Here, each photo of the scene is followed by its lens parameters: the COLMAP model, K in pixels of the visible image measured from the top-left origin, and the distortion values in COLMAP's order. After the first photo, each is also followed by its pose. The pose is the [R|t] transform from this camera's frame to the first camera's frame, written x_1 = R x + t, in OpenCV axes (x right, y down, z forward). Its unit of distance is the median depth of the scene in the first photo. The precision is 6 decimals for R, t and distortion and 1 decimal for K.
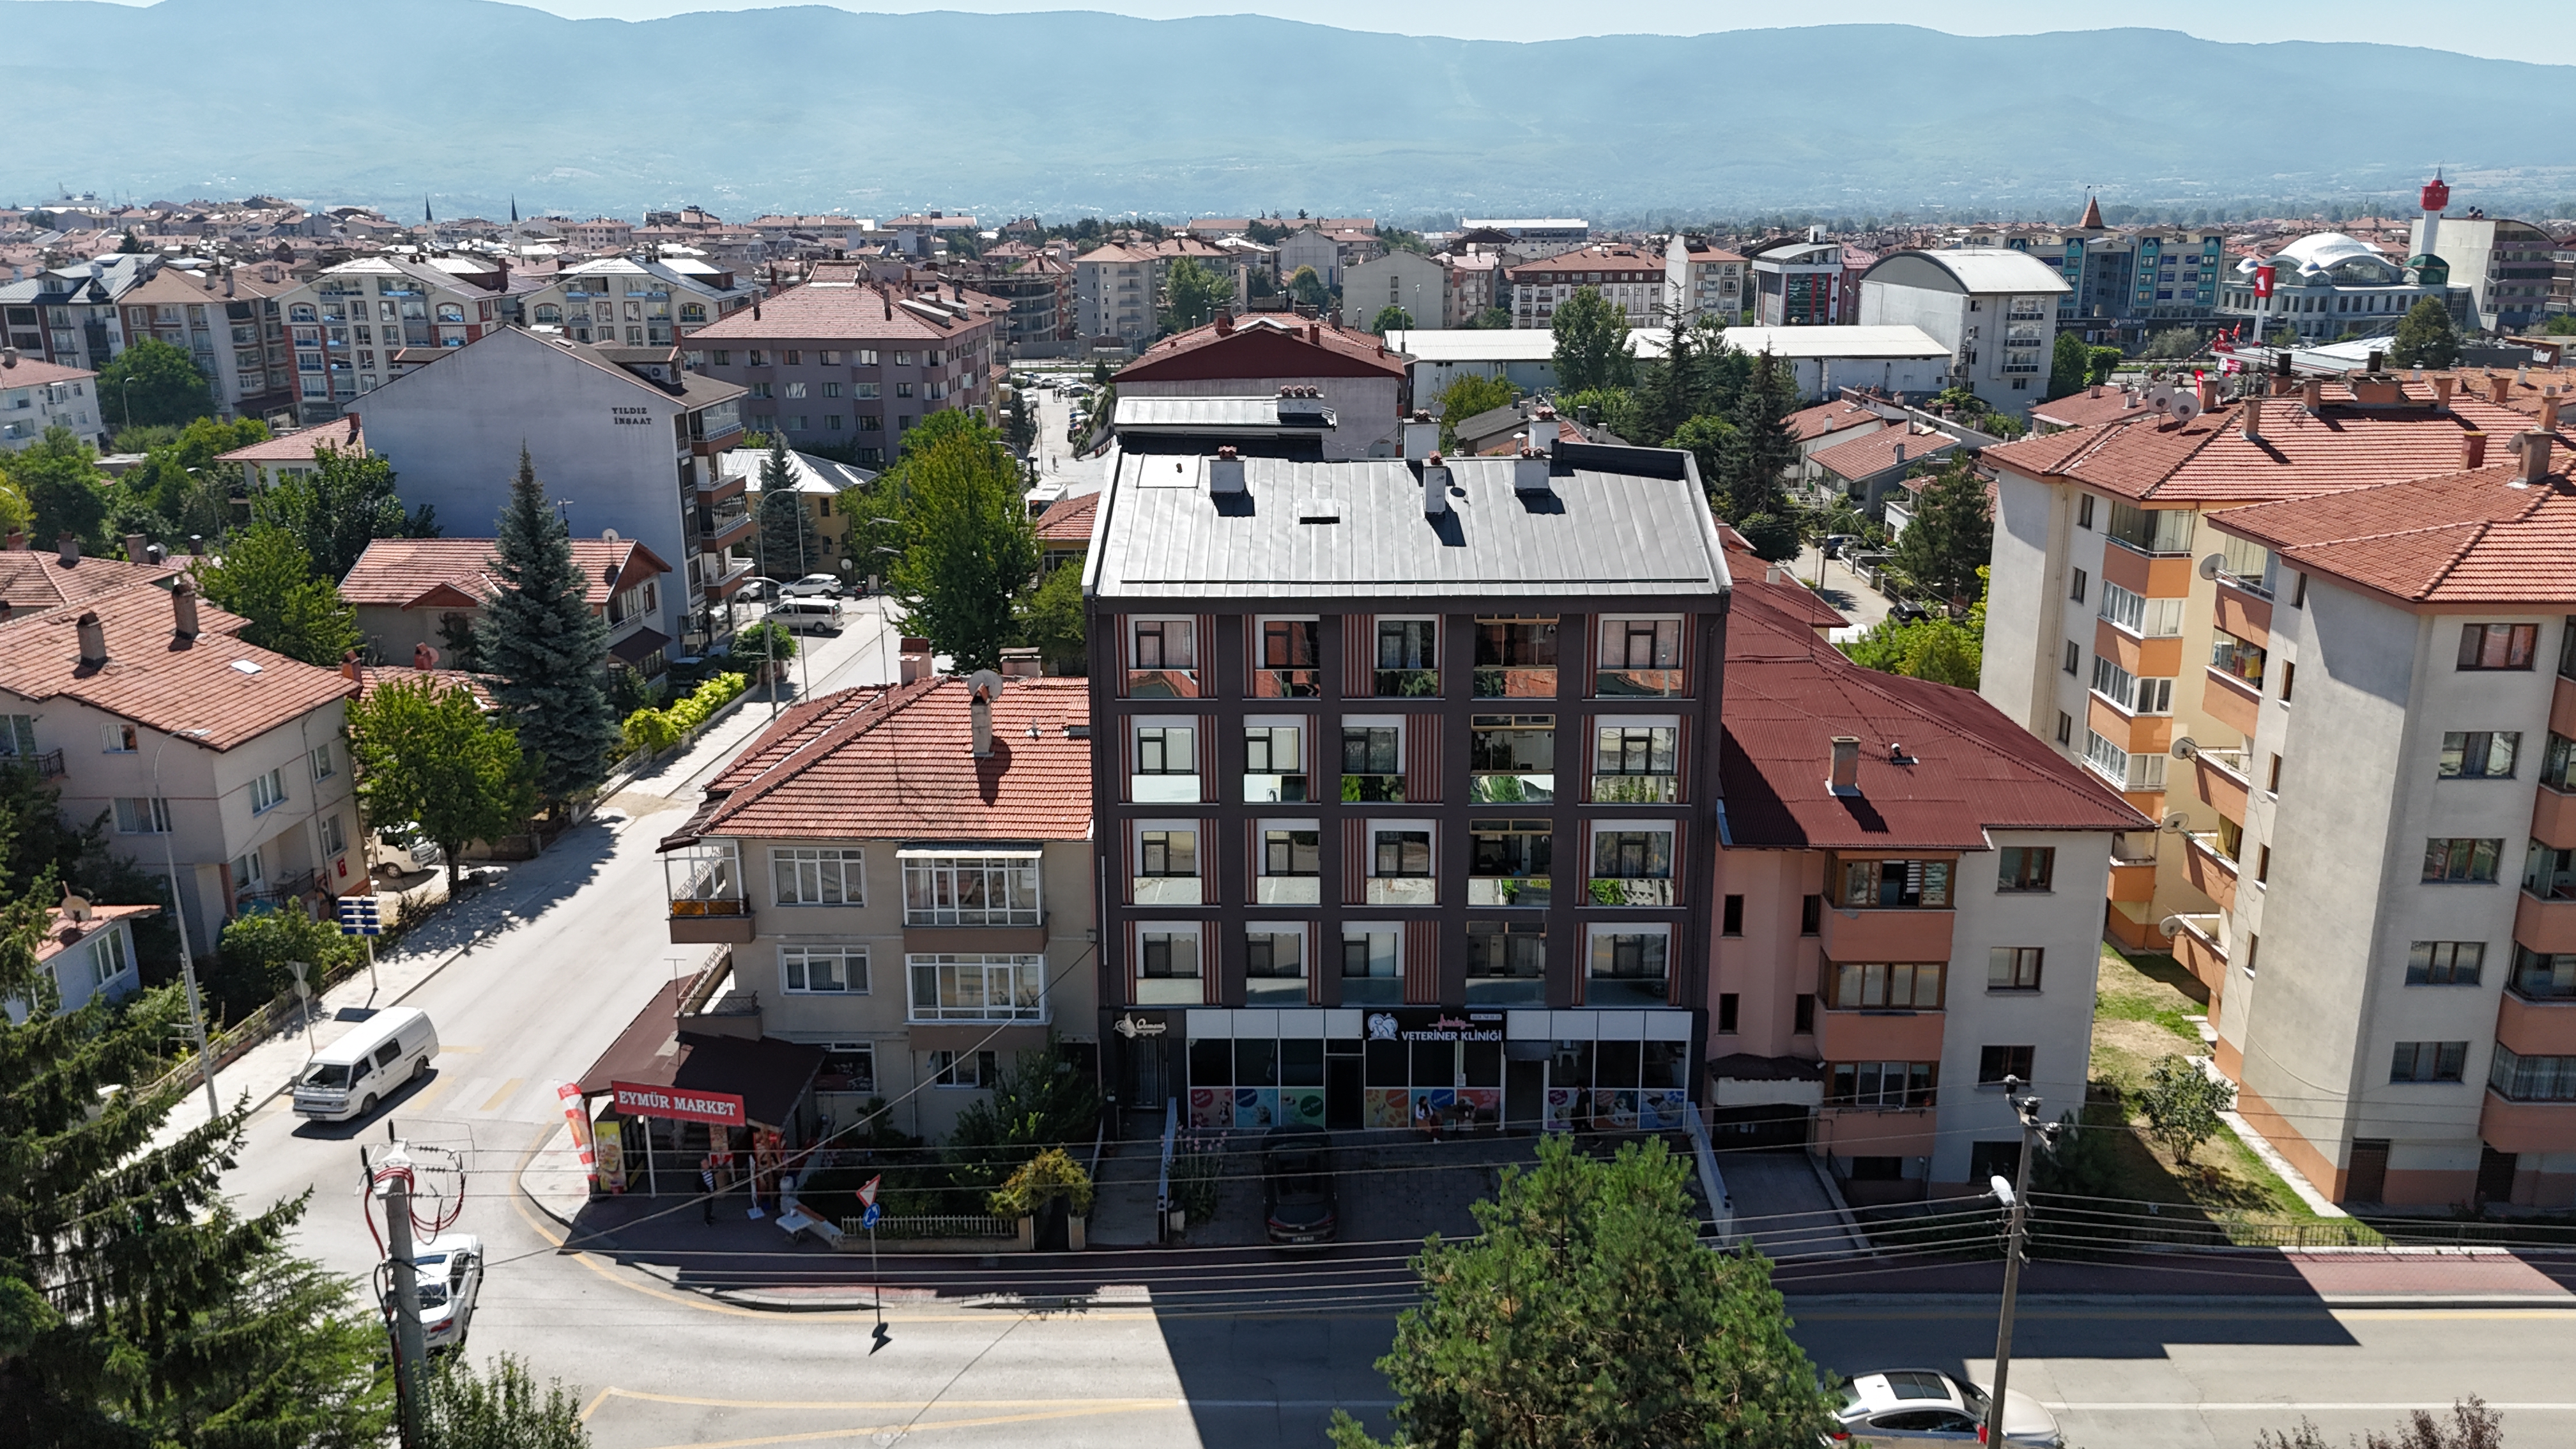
lens RADIAL K [[1905.4, 0, 1294.1], [0, 1905.4, 730.2], [0, 0, 1]] dist [0.064258, -0.061122]
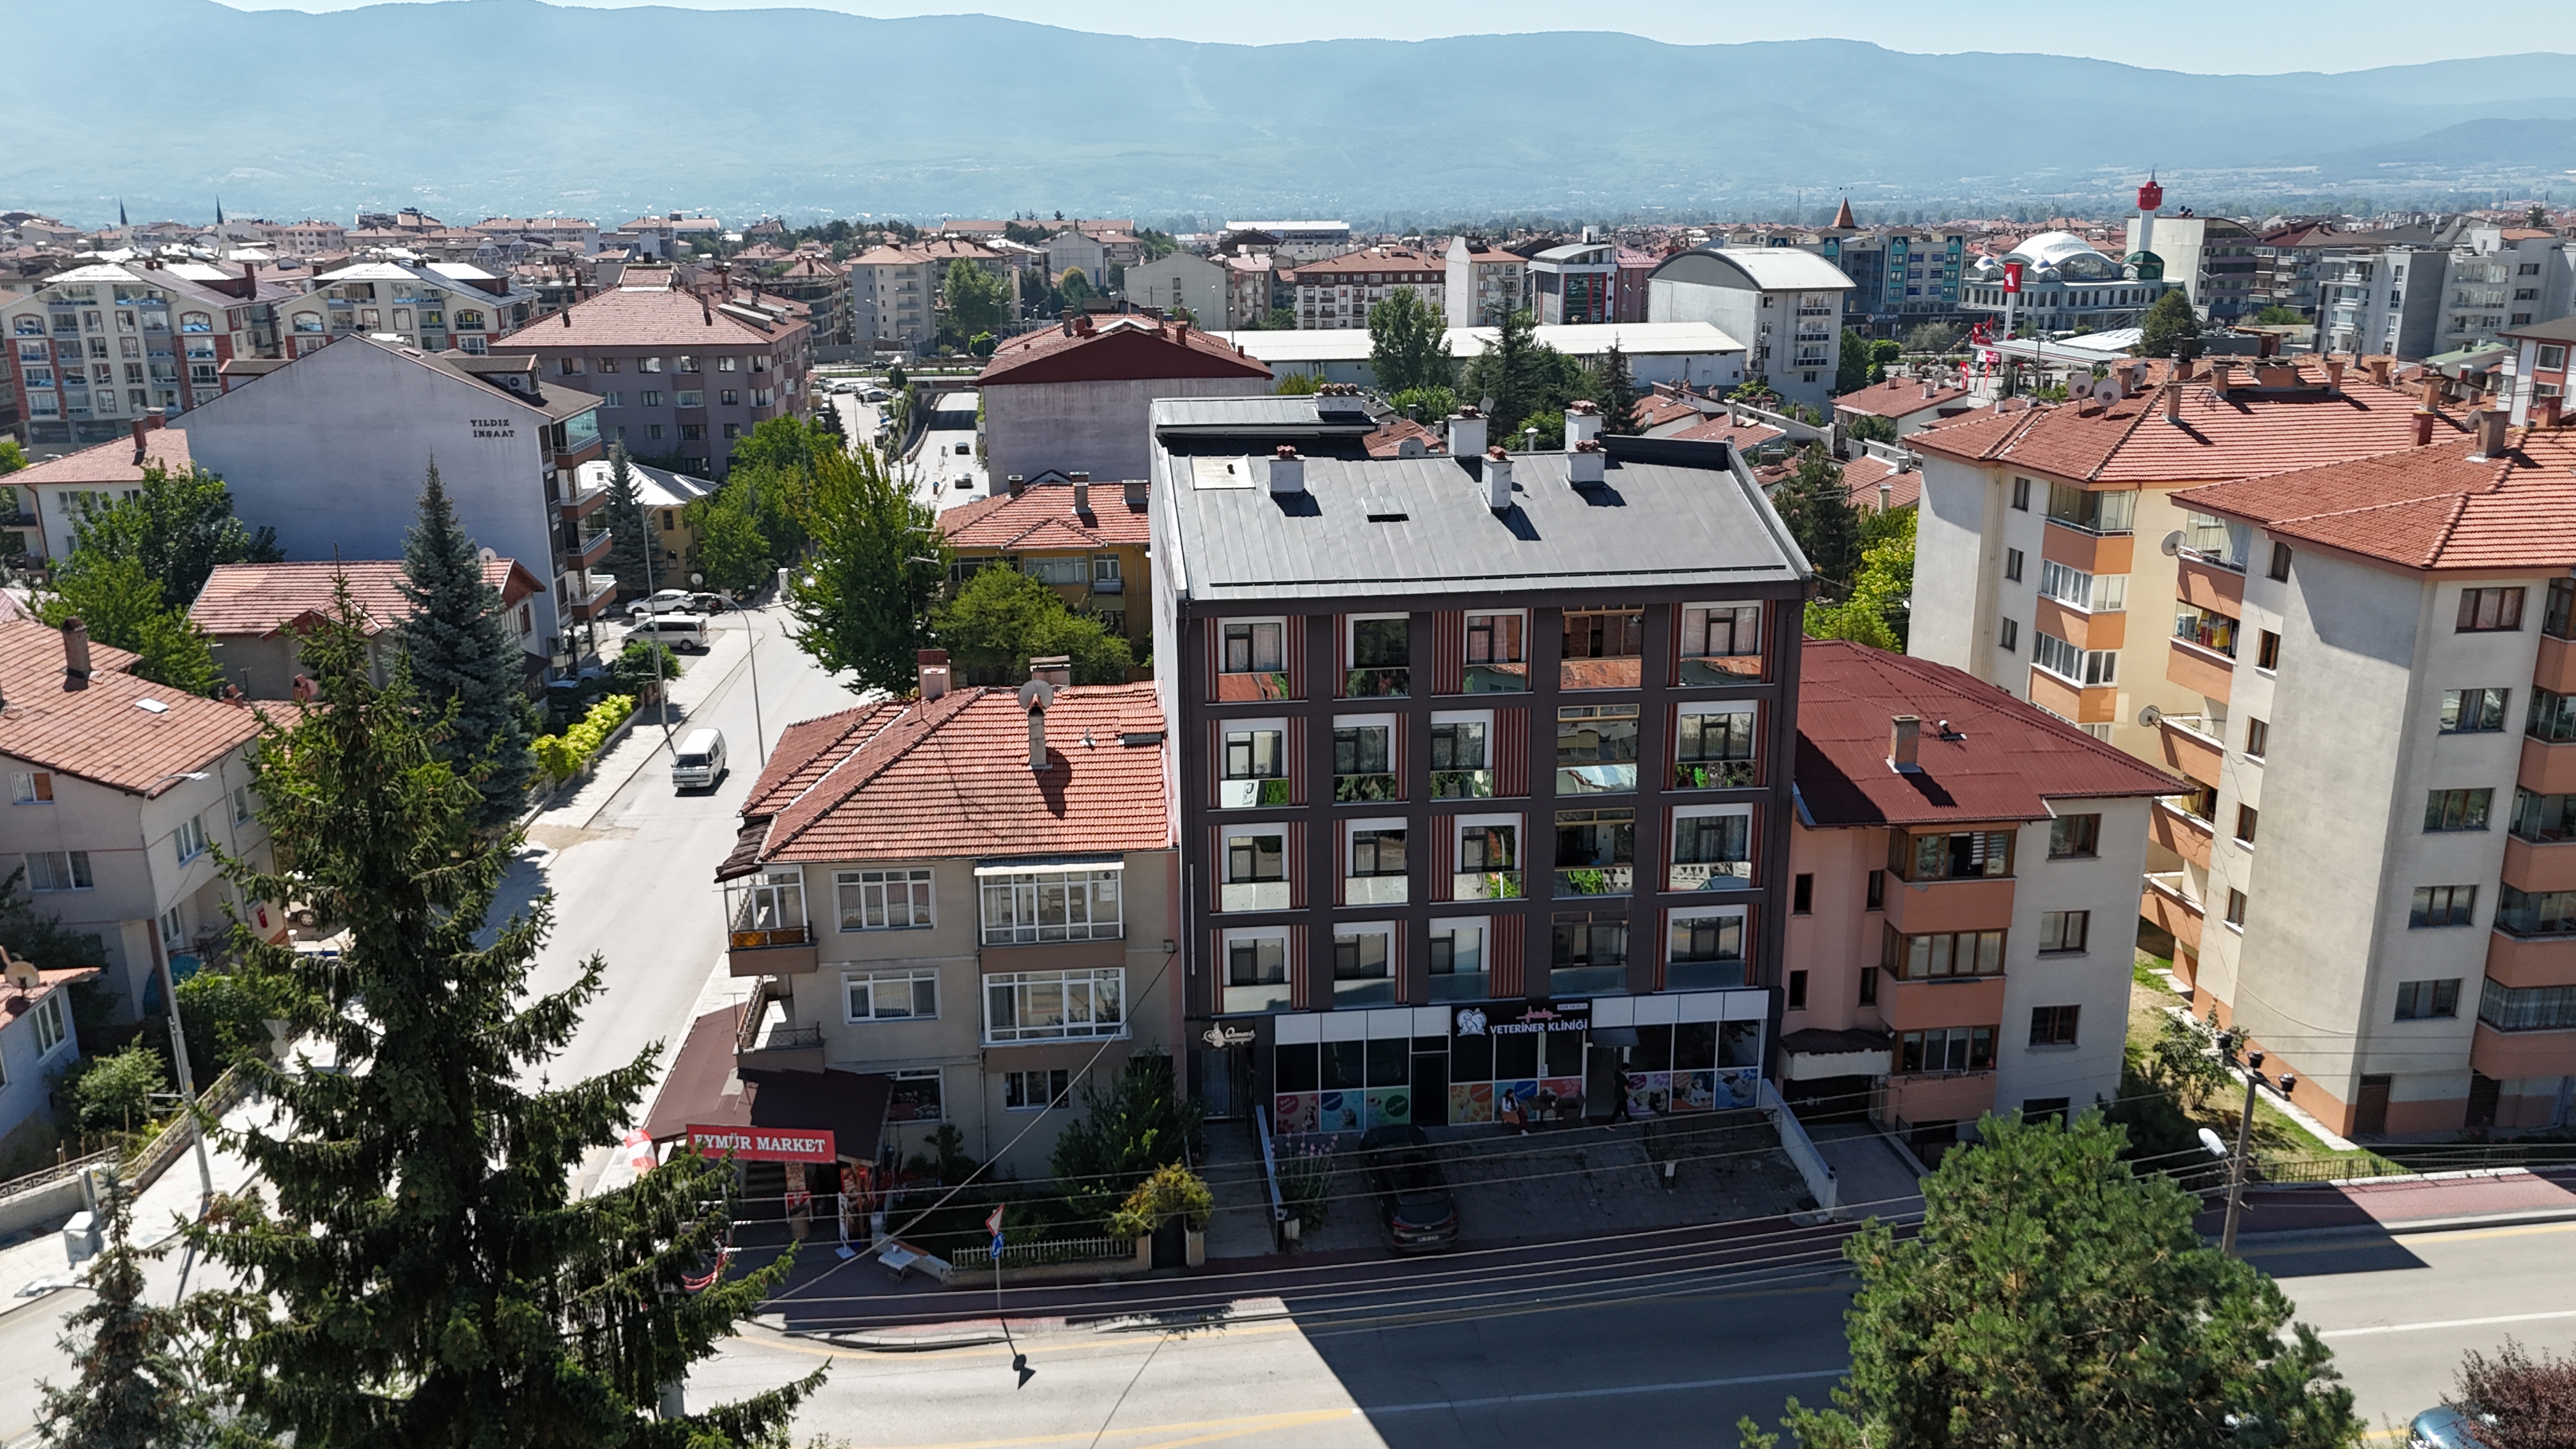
lens RADIAL K [[1905.4, 0, 1294.6], [0, 1905.4, 729.6], [0, 0, 1]] dist [0.064258, -0.061122]
pose [[0.991184, -0.037550, 0.127057, -0.133788], [0.037707, 0.999288, 0.001165, -0.002042], [-0.127011, 0.003637, 0.991895, 0.014077]]
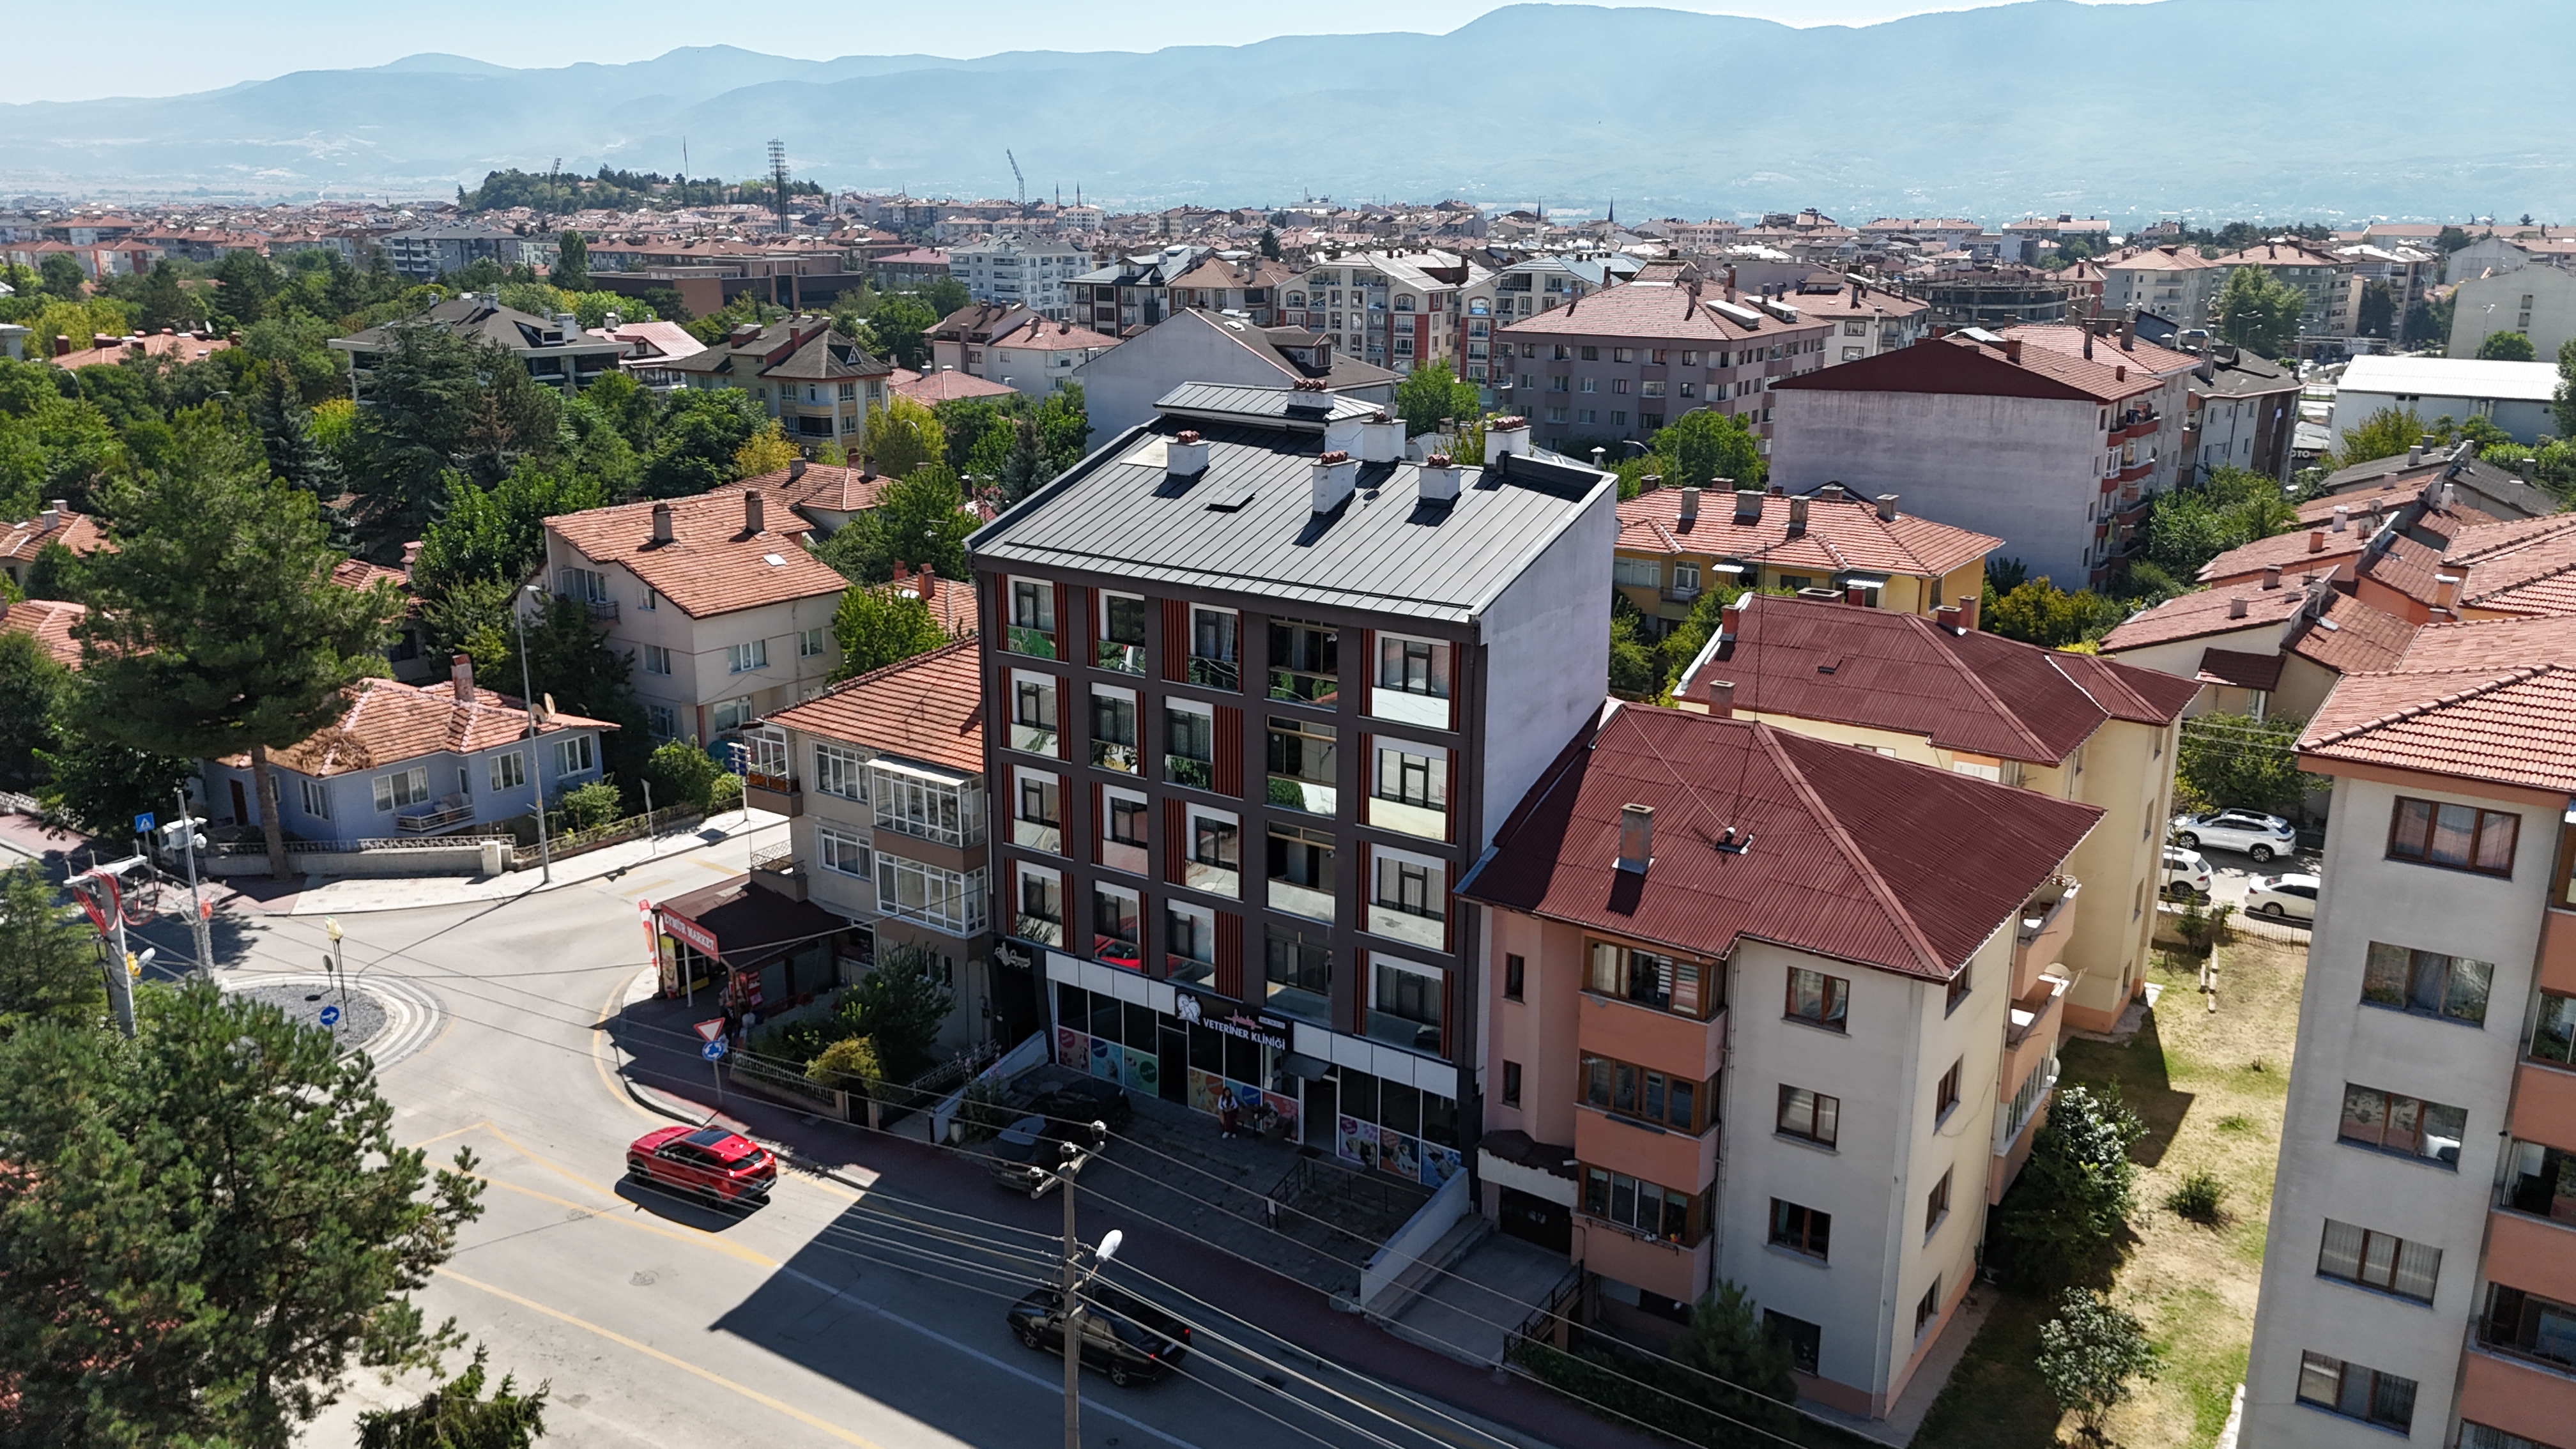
lens RADIAL K [[1905.4, 0, 1292.4], [0, 1905.4, 734.2], [0, 0, 1]] dist [0.064258, -0.061122]
pose [[0.833906, 0.157078, -0.529082, 0.485285], [-0.156924, 0.986559, 0.045563, -0.034826], [0.529127, 0.045030, 0.847347, 0.130323]]
